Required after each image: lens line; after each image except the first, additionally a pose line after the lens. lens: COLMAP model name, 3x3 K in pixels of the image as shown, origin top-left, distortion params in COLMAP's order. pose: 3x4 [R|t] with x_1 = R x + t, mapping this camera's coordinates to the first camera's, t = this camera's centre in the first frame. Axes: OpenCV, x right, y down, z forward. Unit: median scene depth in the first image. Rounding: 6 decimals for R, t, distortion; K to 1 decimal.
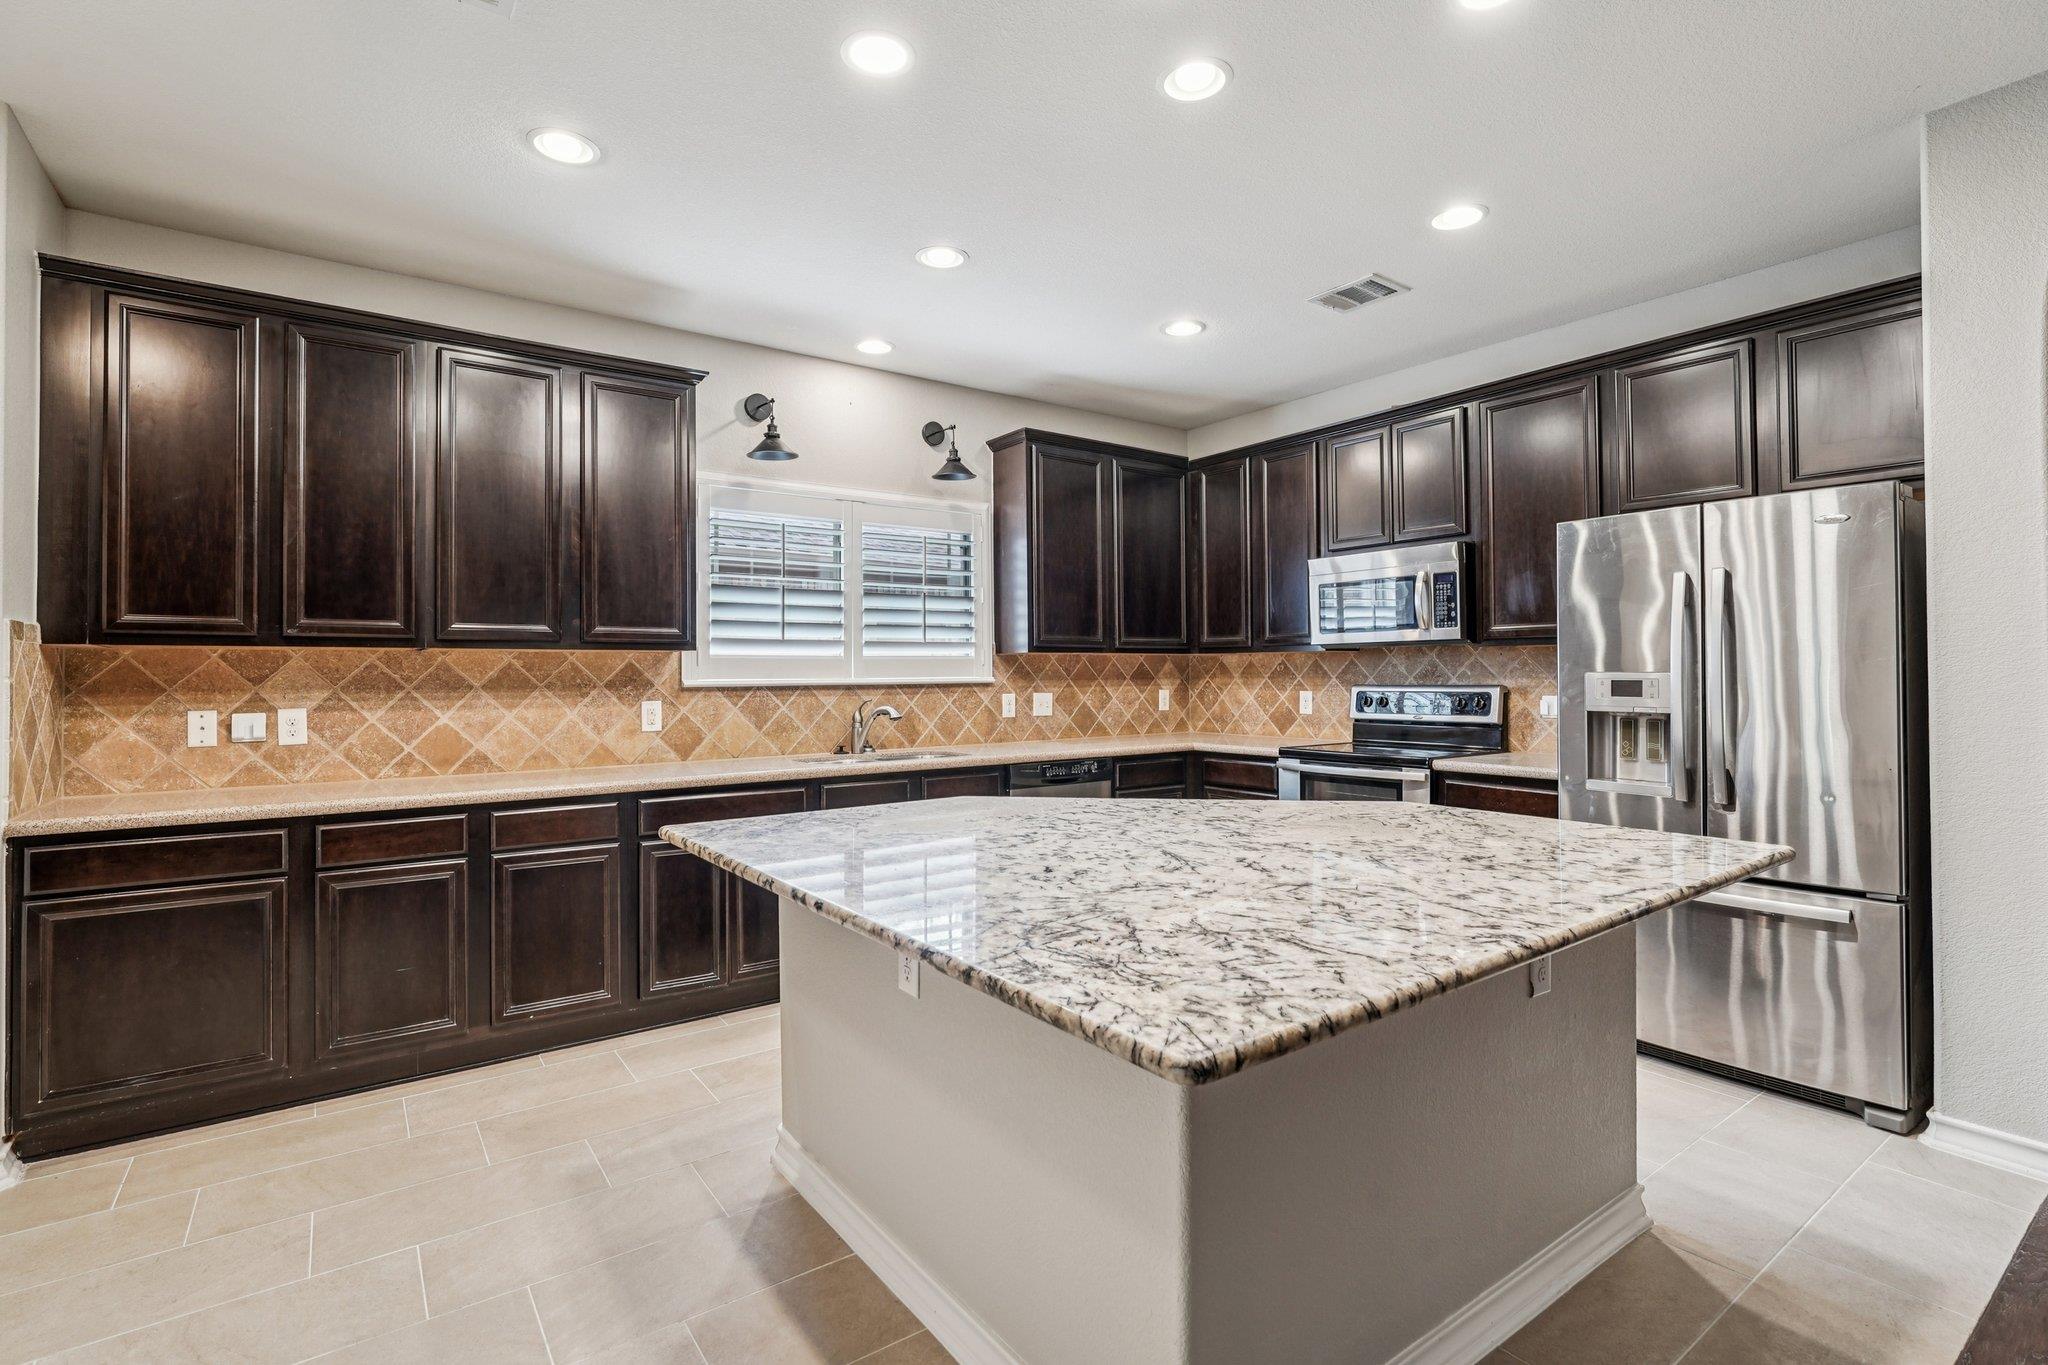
lens RADIAL K [[949.3, 0, 1025.6], [0, 949.3, 666.5], [0, 0, 1]] dist [0.004035, 0.000385]
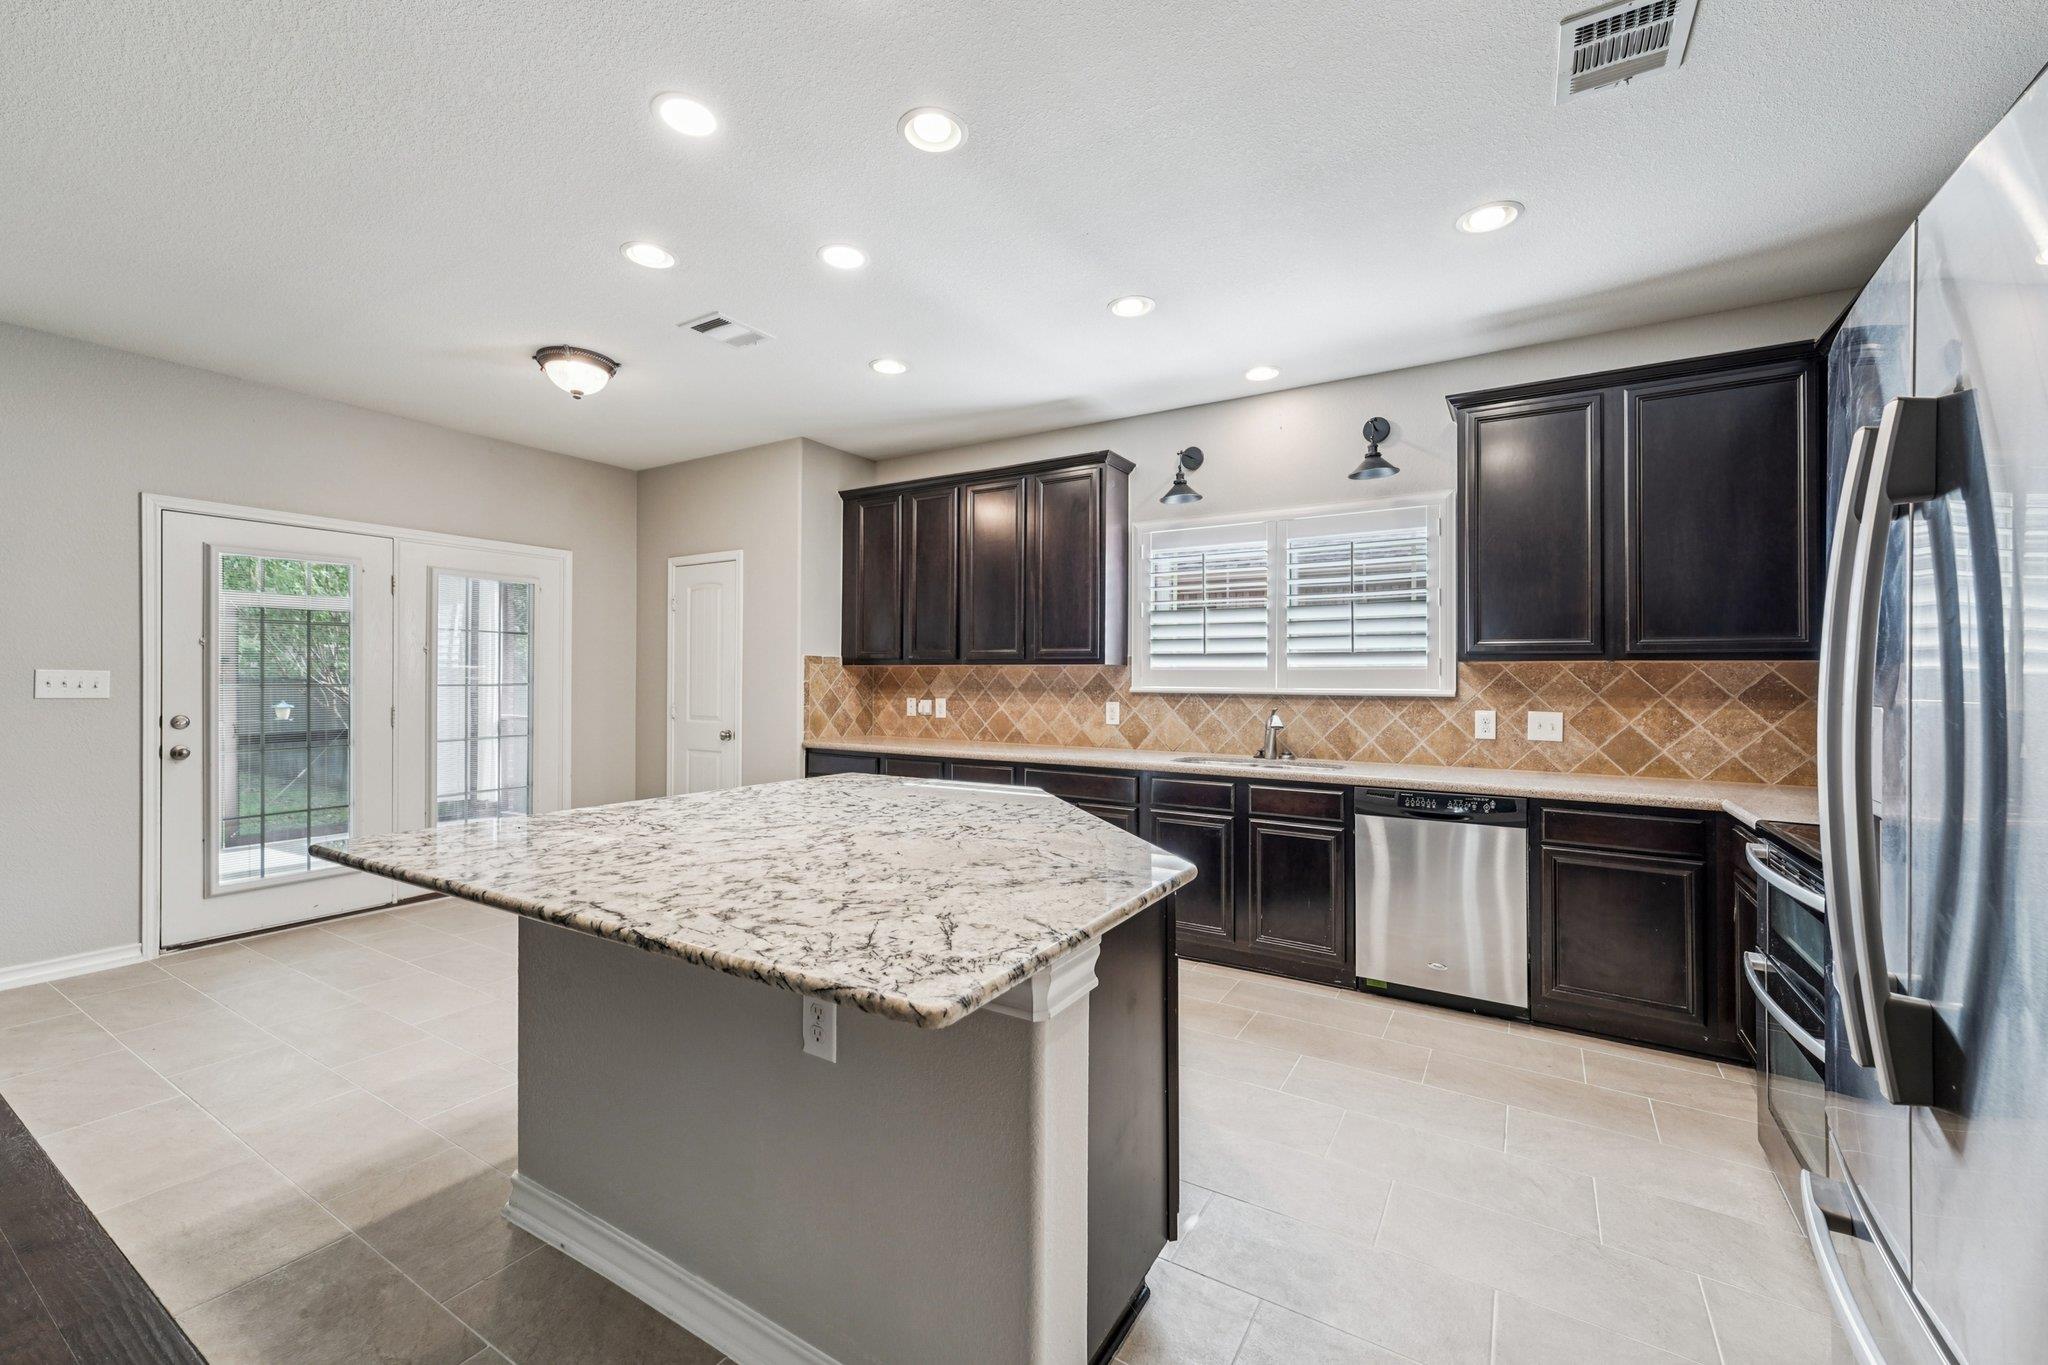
lens RADIAL K [[831.6, 0, 1020.2], [0, 831.6, 672.4], [0, 0, 1]] dist [-0.000061, -0.000311]
pose [[0.374905, -0.000152, -0.927063, 0.622257], [-0.003050, 0.999994, -0.001398, -0.003217], [0.927058, 0.003351, 0.374902, 0.428053]]
